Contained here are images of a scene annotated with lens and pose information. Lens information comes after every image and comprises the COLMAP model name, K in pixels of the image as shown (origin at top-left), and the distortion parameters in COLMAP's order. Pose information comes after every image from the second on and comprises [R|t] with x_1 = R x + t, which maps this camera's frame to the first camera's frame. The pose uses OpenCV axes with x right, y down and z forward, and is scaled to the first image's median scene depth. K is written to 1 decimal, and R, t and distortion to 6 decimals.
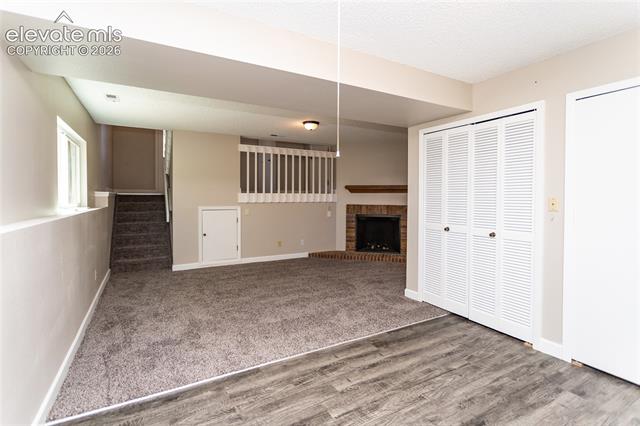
lens RADIAL K [[314.3, 0, 310.6], [0, 314.3, 203.1], [0, 0, 1]] dist [0.001100, 0.001675]
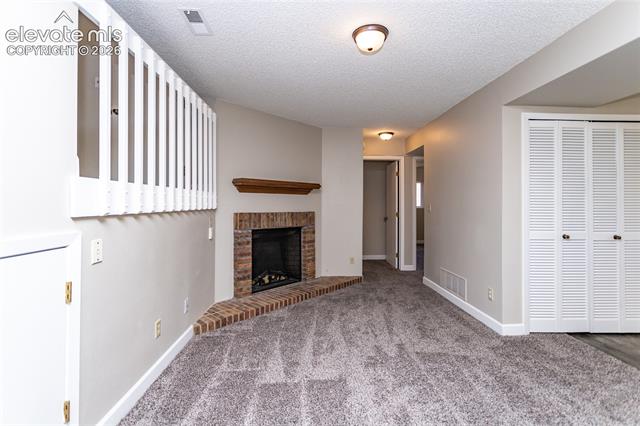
lens RADIAL K [[314.3, 0, 302.6], [0, 314.3, 202.7], [0, 0, 1]] dist [0.001100, 0.001675]
pose [[0.417302, 0.003903, 0.908760, -0.741313], [0.014283, 0.999839, -0.010853, -0.012453], [-0.908656, 0.017509, 0.417179, 1.489868]]
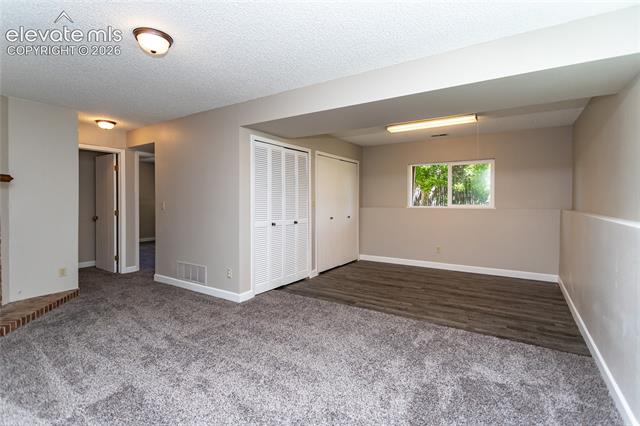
lens RADIAL K [[314.3, 0, 332.1], [0, 314.3, 208.8], [0, 0, 1]] dist [0.001100, 0.001675]
pose [[-0.530530, -0.025841, 0.847273, -0.870018], [0.014932, 0.999095, 0.039821, -0.029217], [-0.847535, 0.033778, -0.529664, 1.693689]]
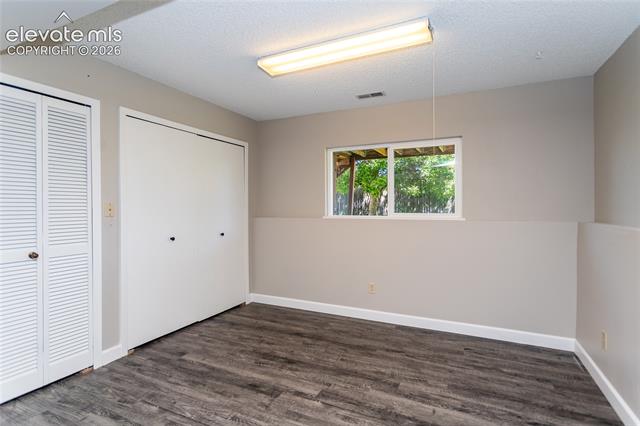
lens RADIAL K [[314.3, 0, 316.1], [0, 314.3, 208.5], [0, 0, 1]] dist [0.001100, 0.001675]
pose [[-0.587721, -0.004522, 0.809051, -0.363454], [0.015438, 0.999740, 0.016802, -0.006470], [-0.808916, 0.022365, -0.587499, 0.909043]]
